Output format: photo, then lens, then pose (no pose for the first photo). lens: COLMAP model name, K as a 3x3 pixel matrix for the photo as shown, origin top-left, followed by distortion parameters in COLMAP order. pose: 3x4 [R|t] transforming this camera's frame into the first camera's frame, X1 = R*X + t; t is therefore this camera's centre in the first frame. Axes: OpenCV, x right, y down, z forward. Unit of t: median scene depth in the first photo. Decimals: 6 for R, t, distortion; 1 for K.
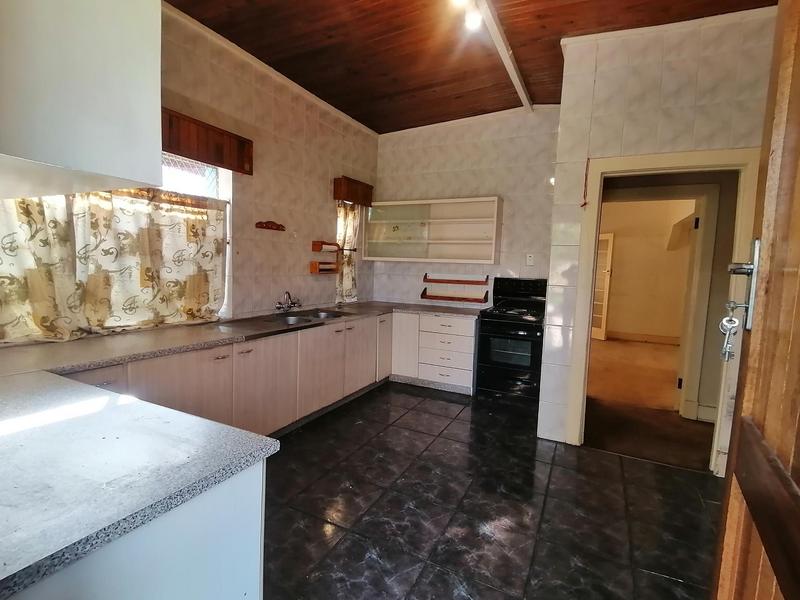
lens RADIAL K [[395.4, 0, 398.1], [0, 395.4, 301.8], [0, 0, 1]] dist [0.036998, -0.024066]
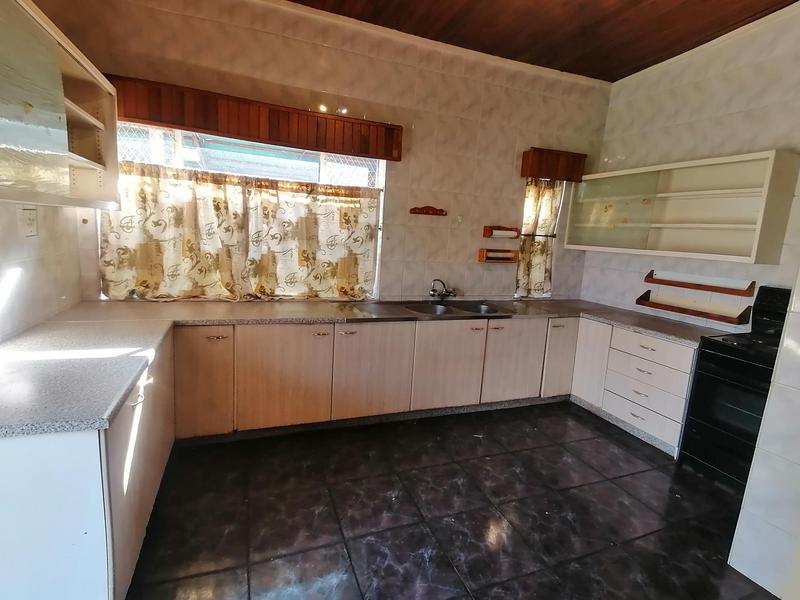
lens RADIAL K [[395.4, 0, 398.1], [0, 395.4, 301.8], [0, 0, 1]] dist [0.036998, -0.024066]
pose [[0.737894, 0.127436, -0.662776, 0.348492], [-0.096869, 0.991842, 0.082860, -0.049415], [0.667929, 0.003060, 0.744219, 0.256833]]
